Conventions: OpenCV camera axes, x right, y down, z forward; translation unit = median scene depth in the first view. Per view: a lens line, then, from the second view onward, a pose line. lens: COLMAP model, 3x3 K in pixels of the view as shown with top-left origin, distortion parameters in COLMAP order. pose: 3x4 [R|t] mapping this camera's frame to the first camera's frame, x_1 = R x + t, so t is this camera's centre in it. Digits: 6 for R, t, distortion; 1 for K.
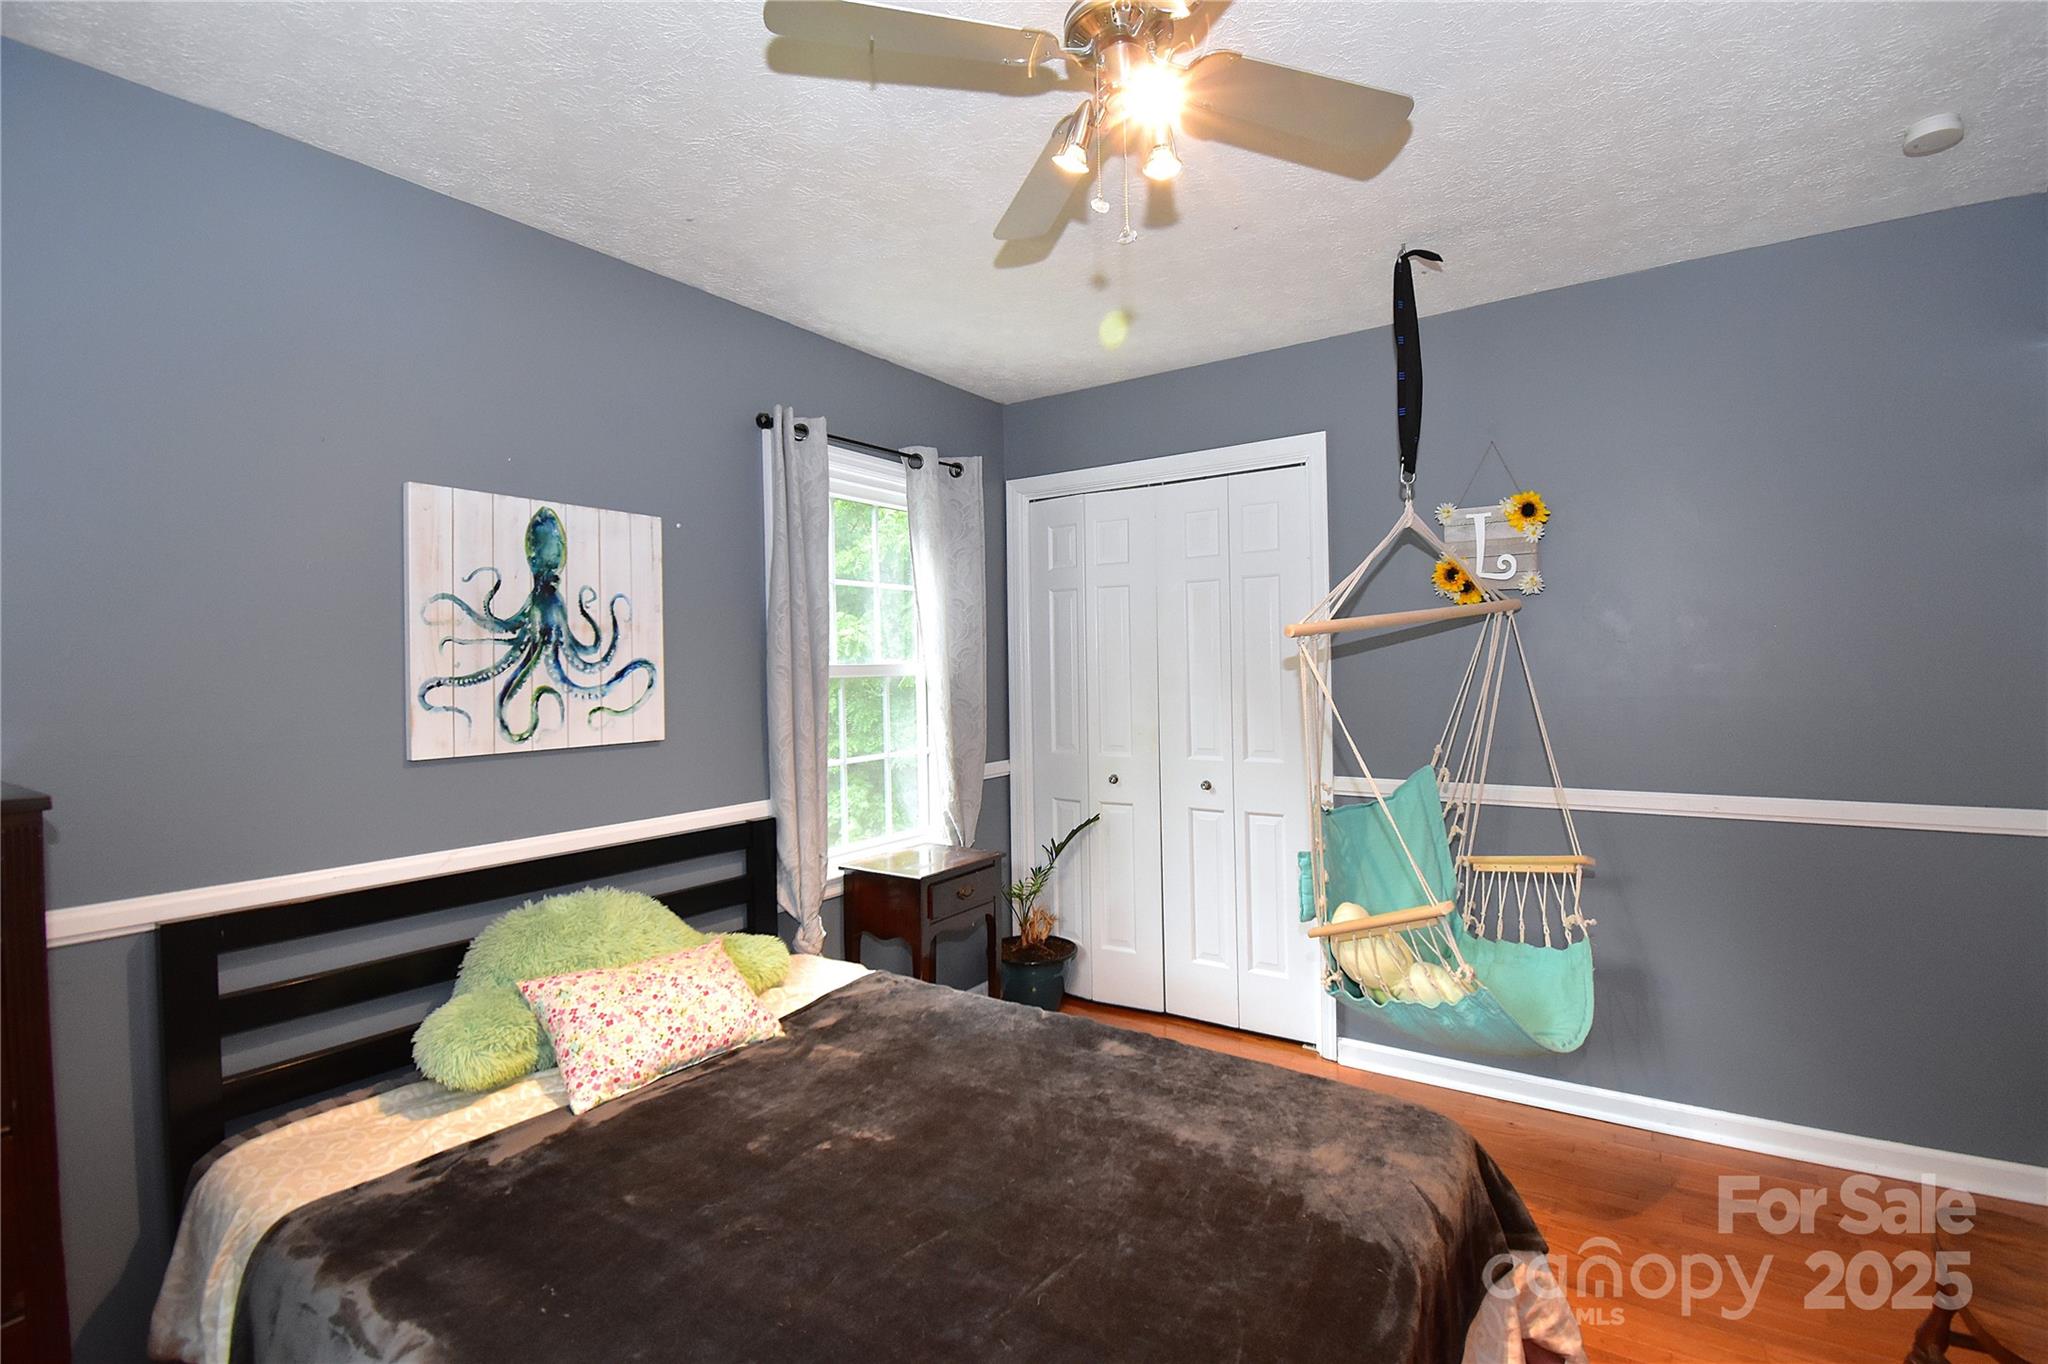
lens RADIAL K [[923.5, 0, 1028.2], [0, 923.5, 658.3], [0, 0, 1]] dist [0.027597, -0.029456]
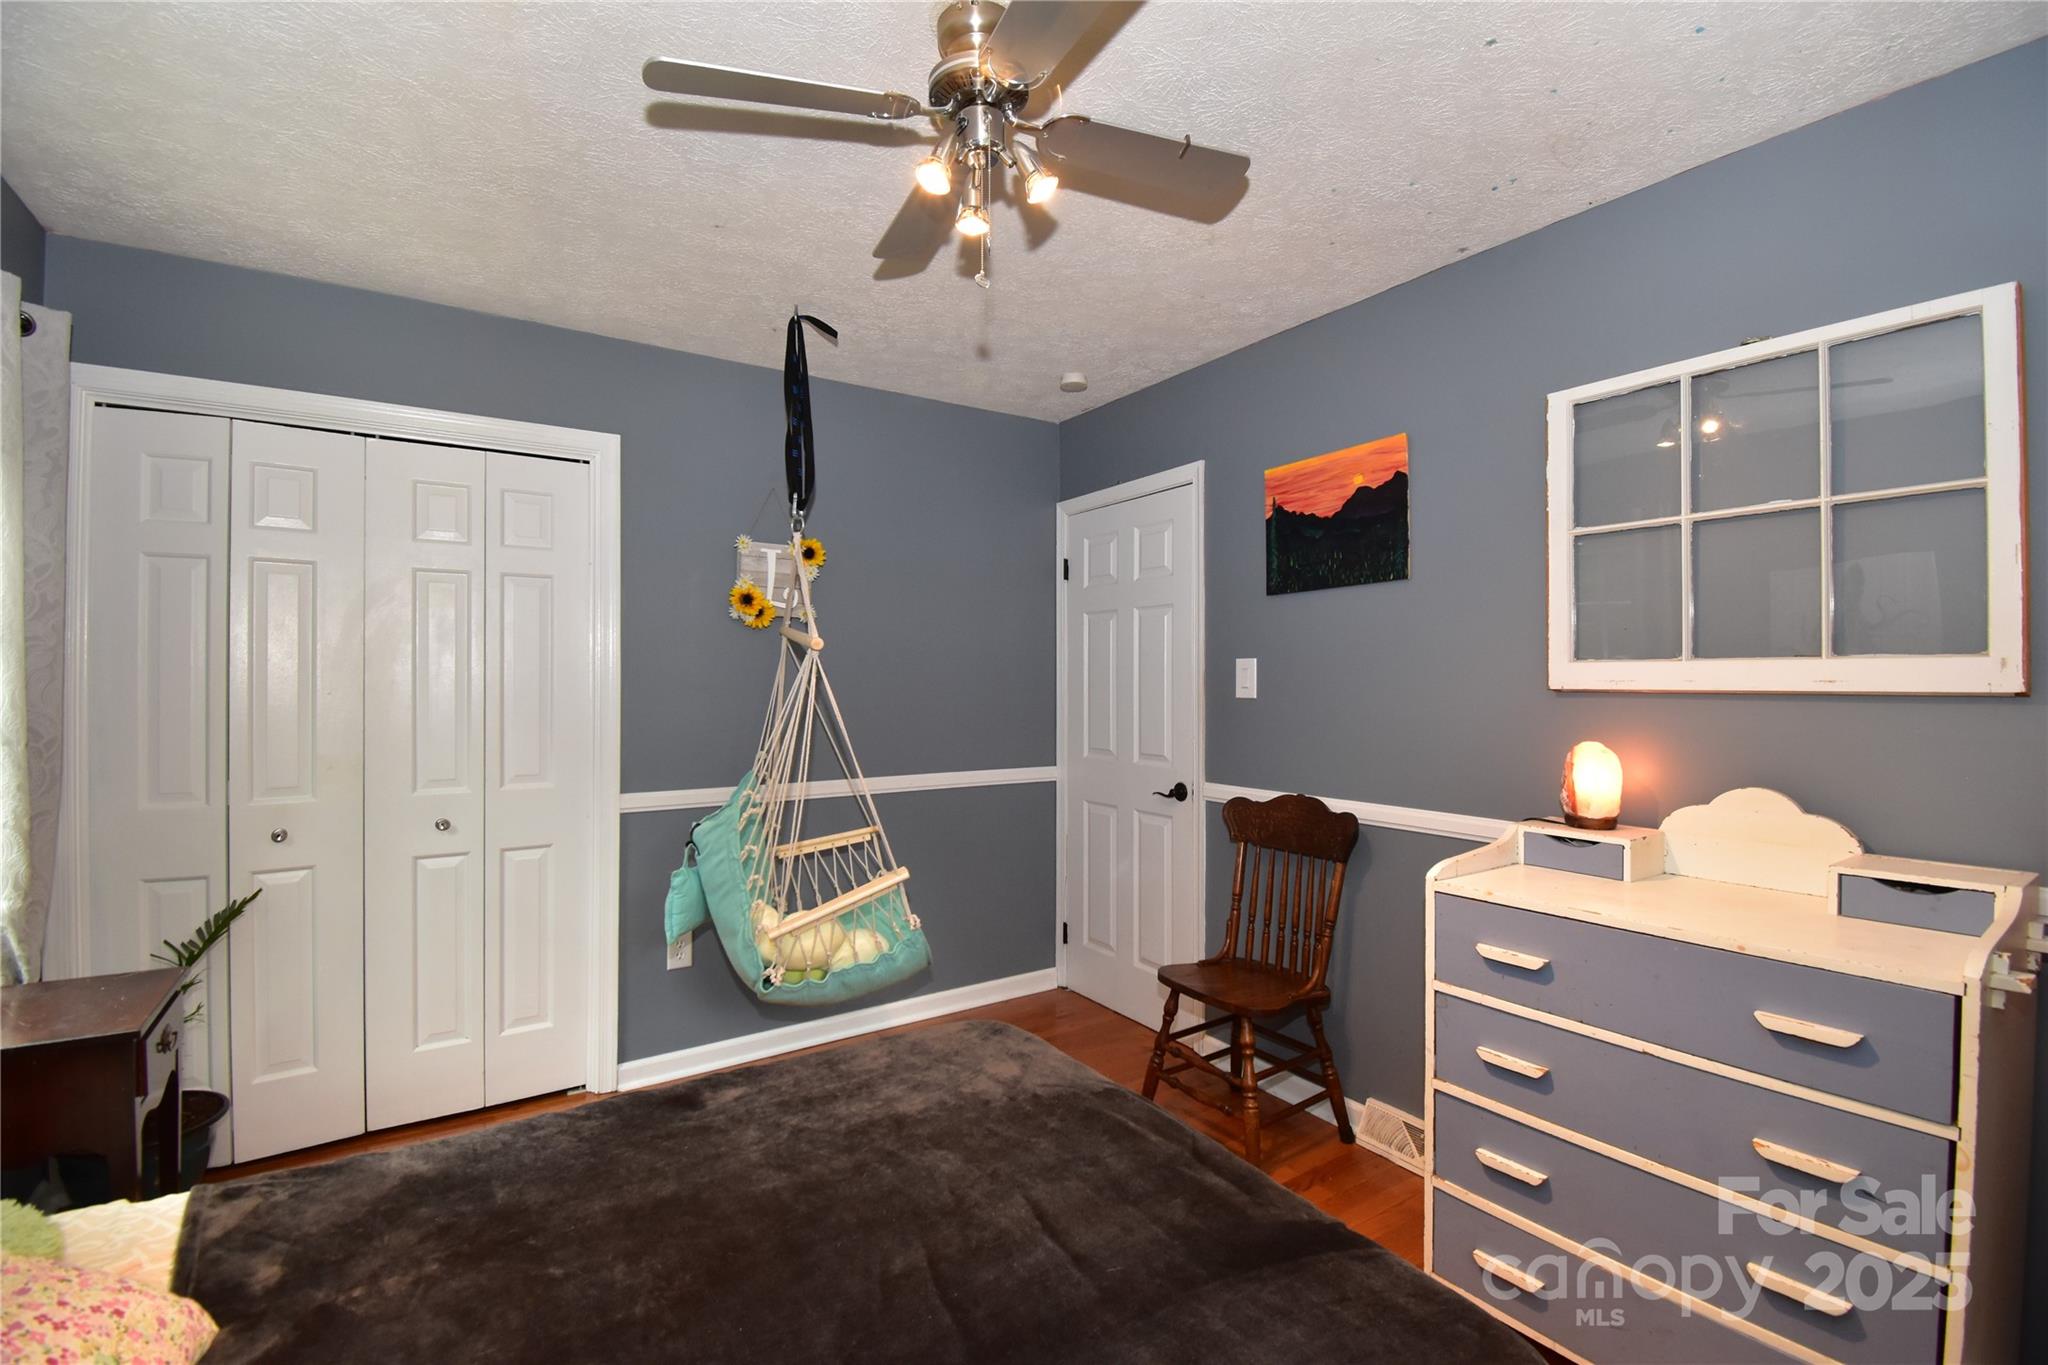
lens RADIAL K [[923.7, 0, 1022.0], [0, 923.7, 671.9], [0, 0, 1]] dist [0.000556, -0.015218]
pose [[0.367351, 0.029828, 0.929604, -0.550004], [-0.015541, 0.999543, -0.025931, 0.024783], [-0.929952, -0.004921, 0.367647, 0.344953]]
